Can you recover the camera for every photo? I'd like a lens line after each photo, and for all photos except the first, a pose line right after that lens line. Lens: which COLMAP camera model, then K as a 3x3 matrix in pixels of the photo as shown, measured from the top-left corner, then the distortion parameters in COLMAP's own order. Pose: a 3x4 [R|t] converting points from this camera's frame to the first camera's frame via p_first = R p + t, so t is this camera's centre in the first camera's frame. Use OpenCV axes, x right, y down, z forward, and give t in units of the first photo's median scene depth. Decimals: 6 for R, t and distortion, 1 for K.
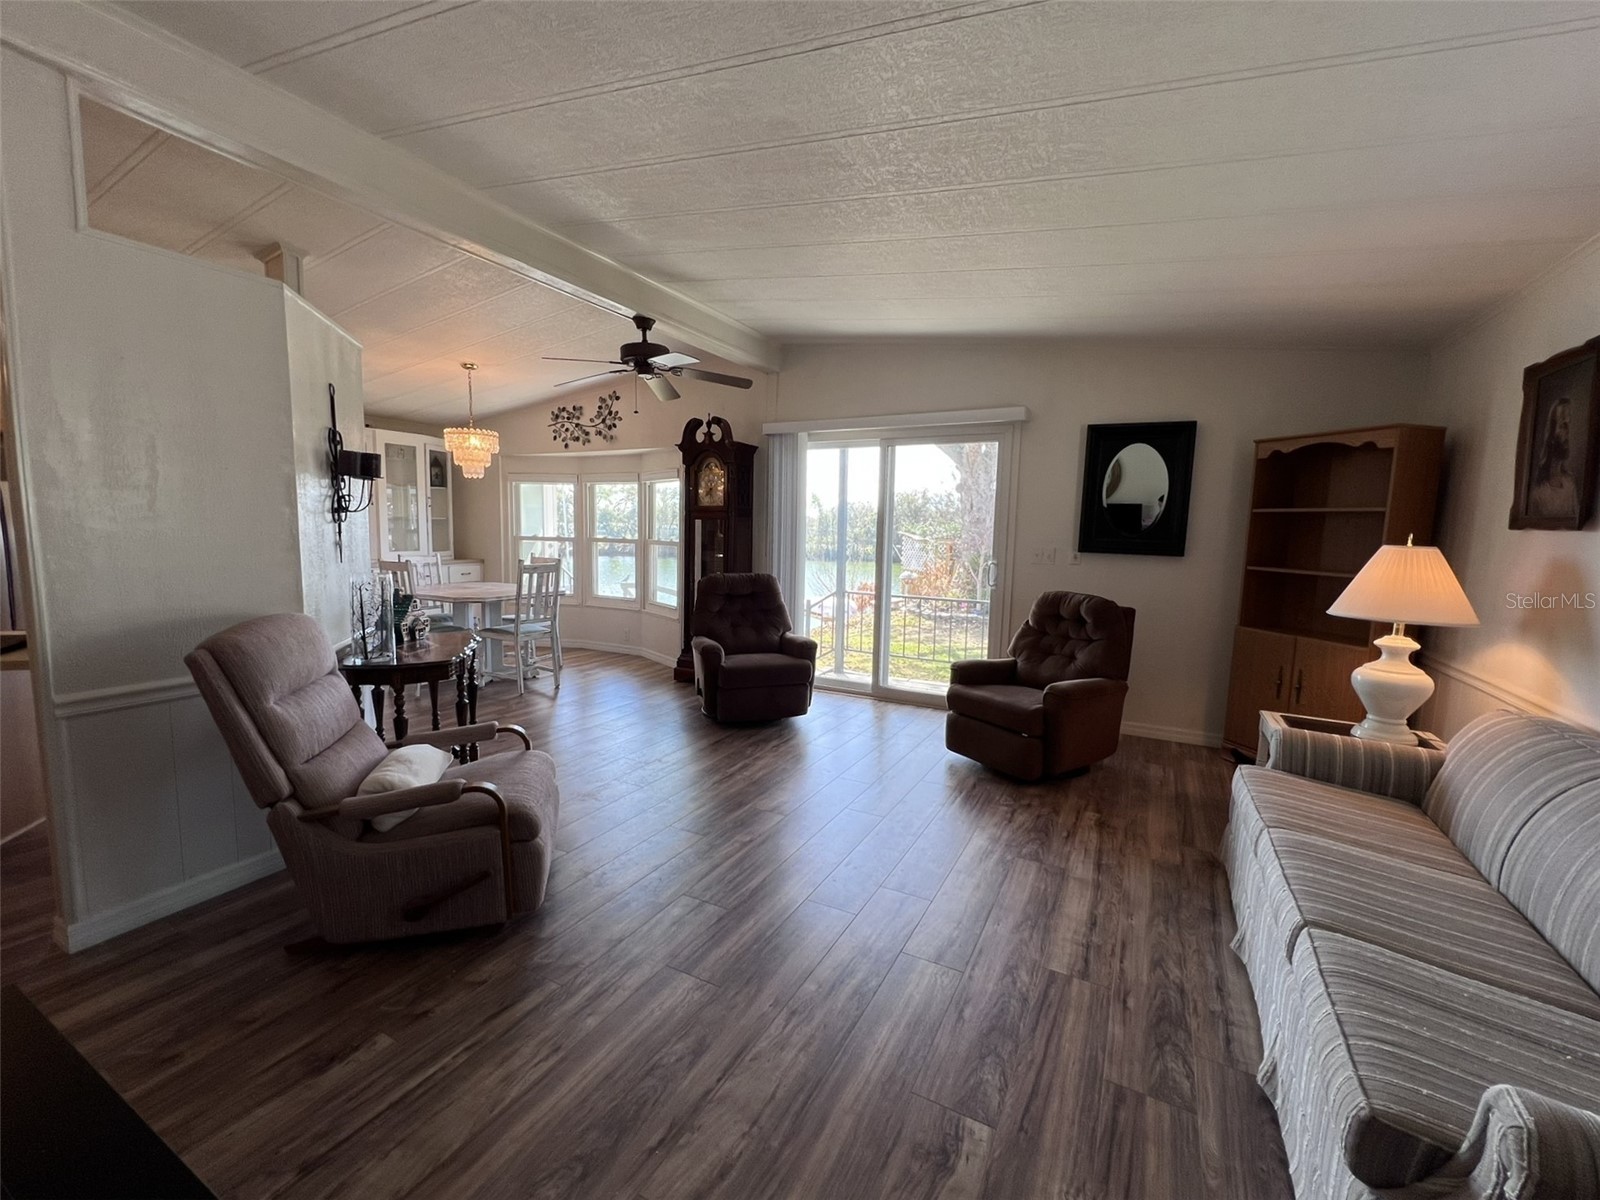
lens RADIAL K [[666.5, 0, 800.4], [0, 666.5, 607.5], [0, 0, 1]] dist [-0.006975, -0.001131]
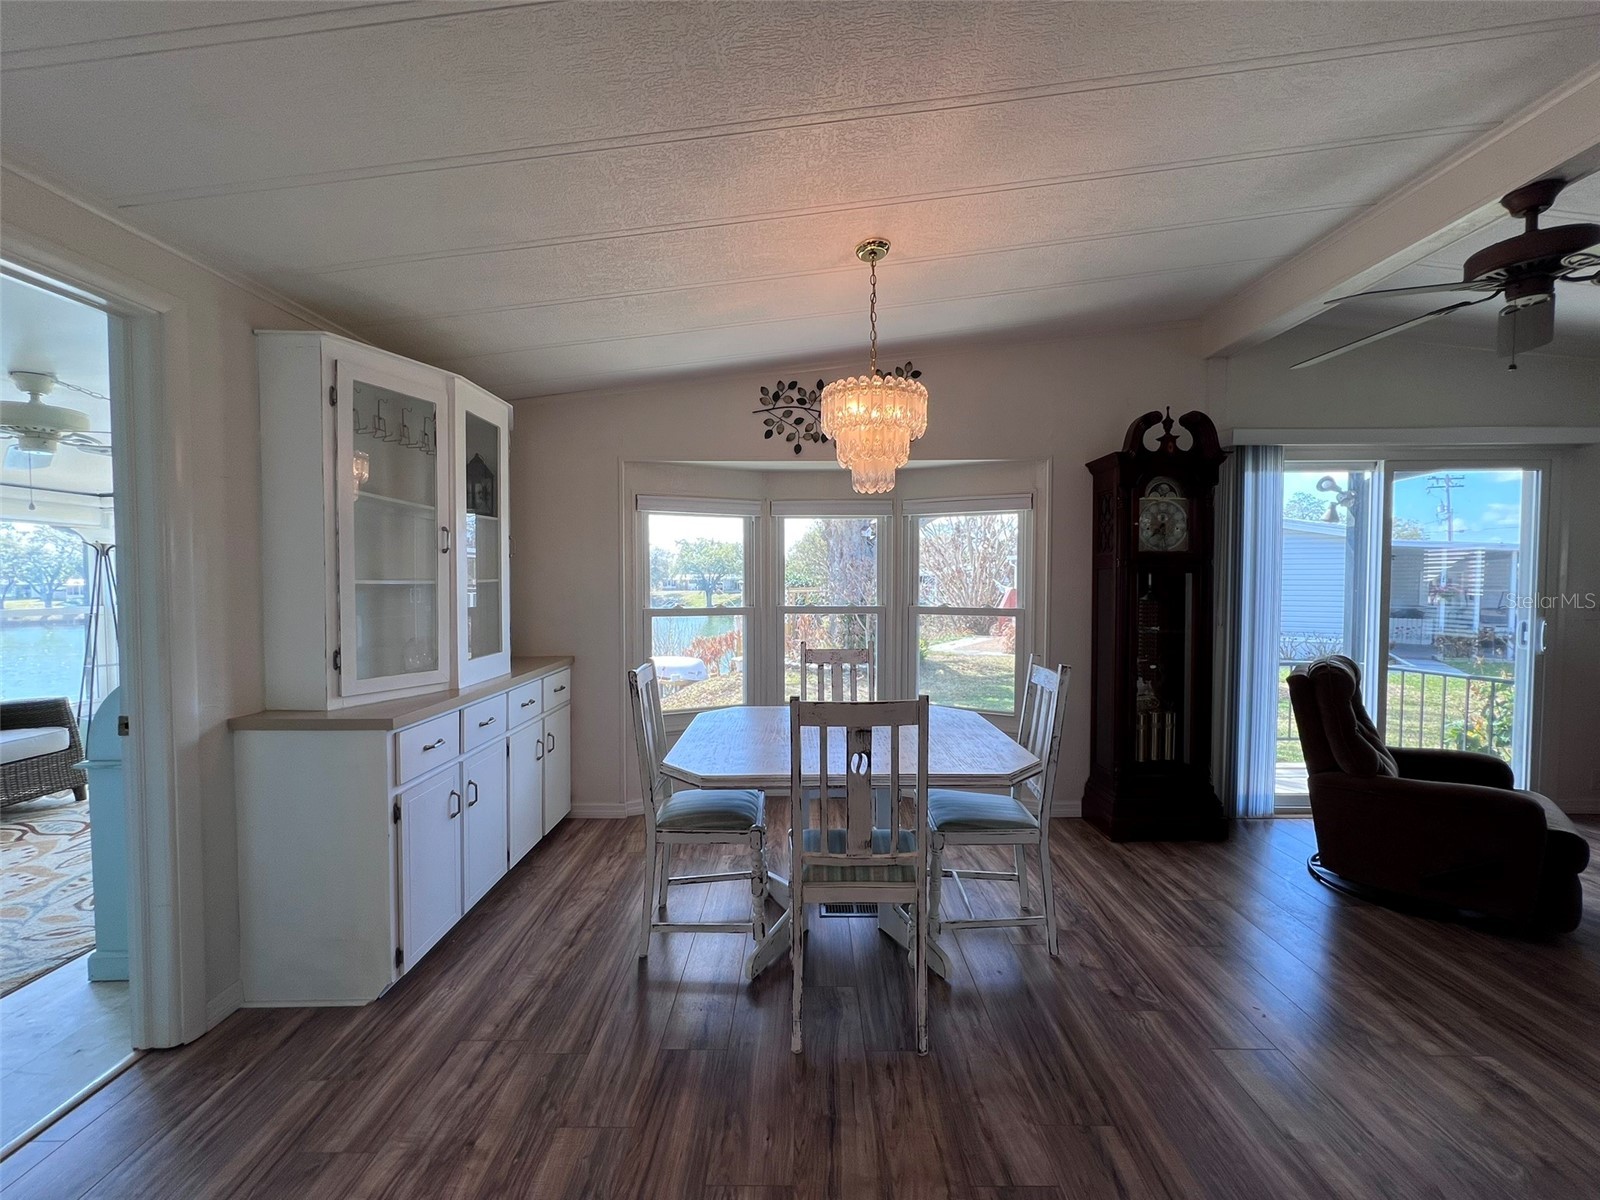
lens RADIAL K [[643.2, 0, 805.5], [0, 643.2, 602.0], [0, 0, 1]] dist [-0.002801, 0.000589]
pose [[0.887200, -0.040360, 0.459616, -0.734476], [0.075718, 0.995397, -0.058751, -0.096652], [-0.455129, 0.086925, 0.886172, 0.633265]]
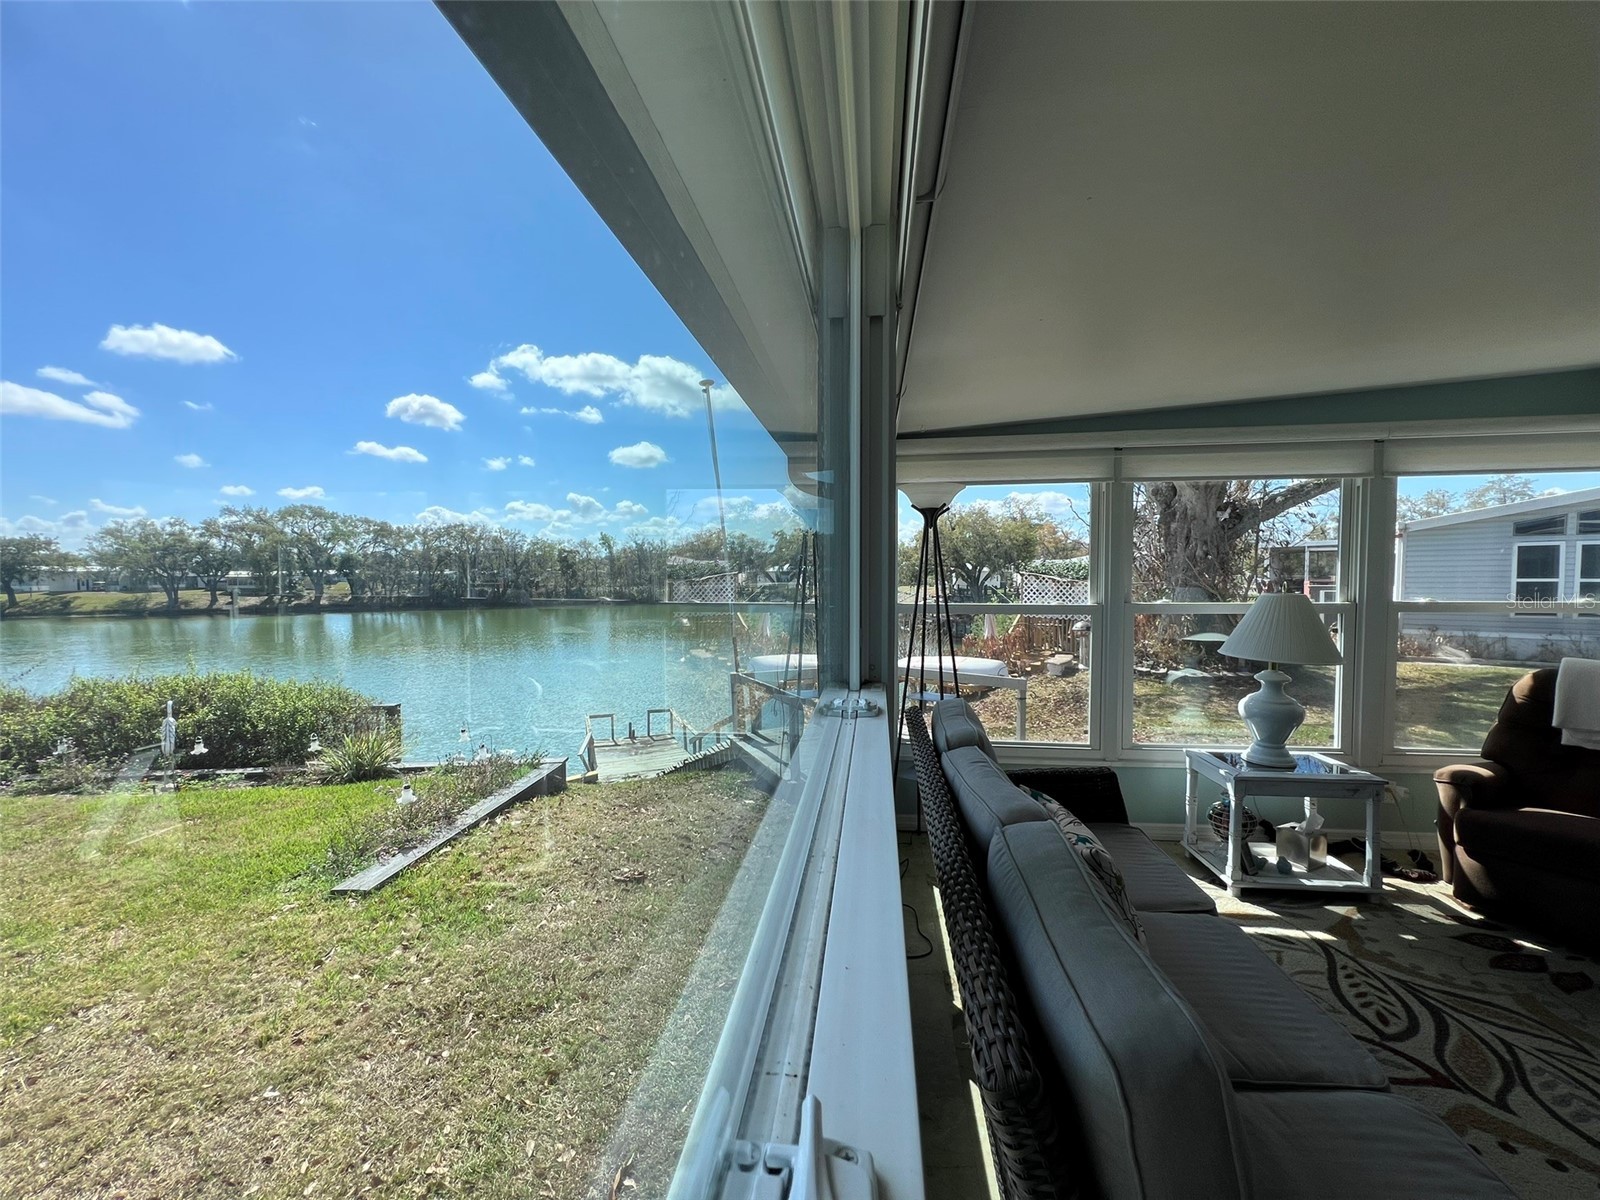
lens RADIAL K [[643.2, 0, 806.2], [0, 643.2, 603.9], [0, 0, 1]] dist [-0.002801, 0.000589]
pose [[0.931868, -0.041867, 0.360375, -1.522871], [0.064666, 0.996580, -0.051437, -0.199112], [-0.356989, 0.071237, 0.931388, 1.389917]]
